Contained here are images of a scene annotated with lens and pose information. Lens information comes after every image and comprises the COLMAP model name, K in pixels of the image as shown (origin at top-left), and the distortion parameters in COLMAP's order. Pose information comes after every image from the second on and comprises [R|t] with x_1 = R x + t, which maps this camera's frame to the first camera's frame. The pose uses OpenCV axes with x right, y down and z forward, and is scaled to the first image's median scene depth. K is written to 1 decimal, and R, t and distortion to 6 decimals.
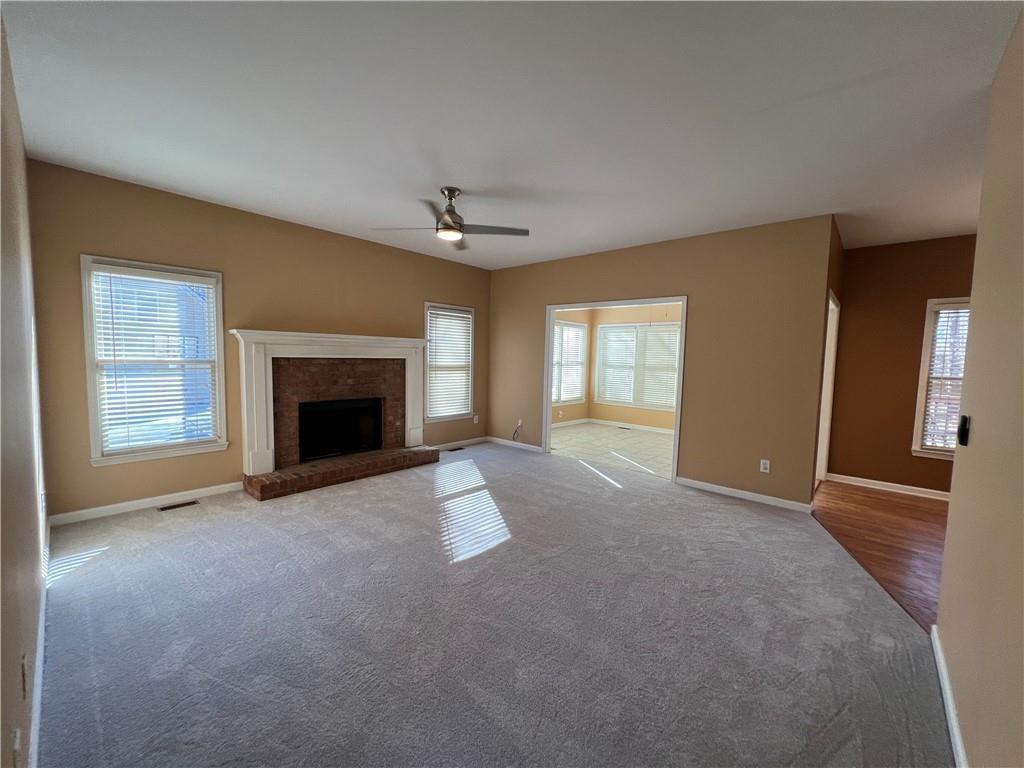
lens RADIAL K [[405.3, 0, 508.7], [0, 405.3, 381.9], [0, 0, 1]] dist [-0.001273, 0.000142]
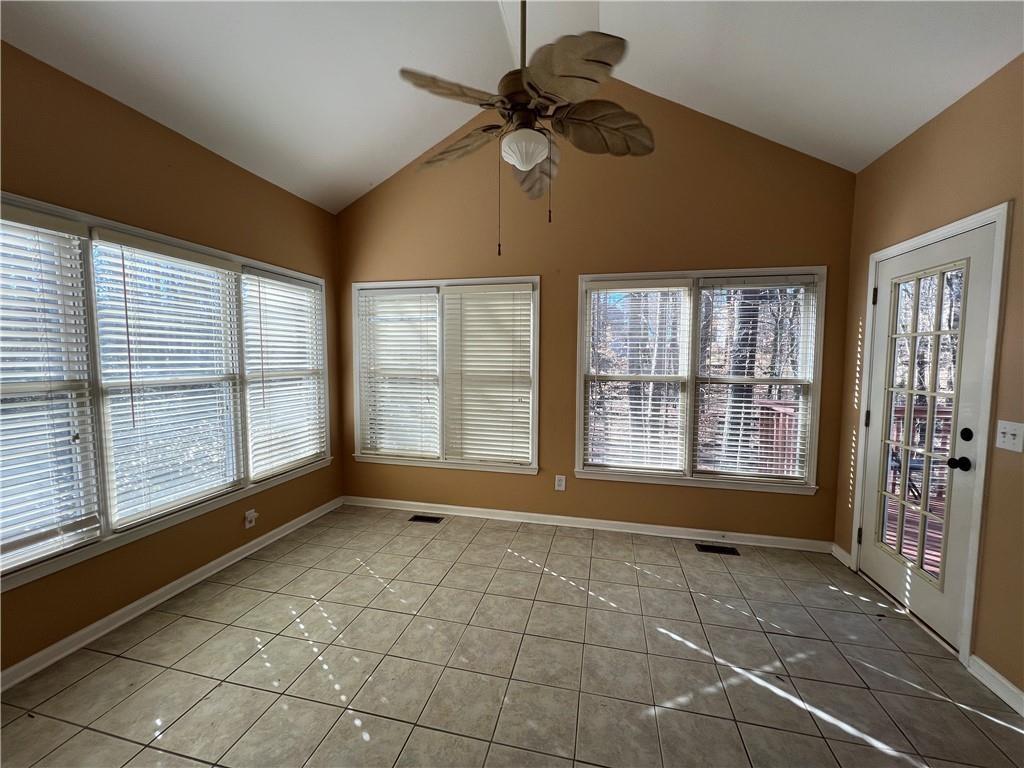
lens RADIAL K [[405.3, 0, 508.1], [0, 405.3, 383.2], [0, 0, 1]] dist [-0.001273, 0.000142]
pose [[0.871453, -0.051177, 0.487802, 0.156757], [0.049419, 0.998642, 0.016485, -0.034907], [-0.487983, 0.009741, 0.872799, 0.571902]]
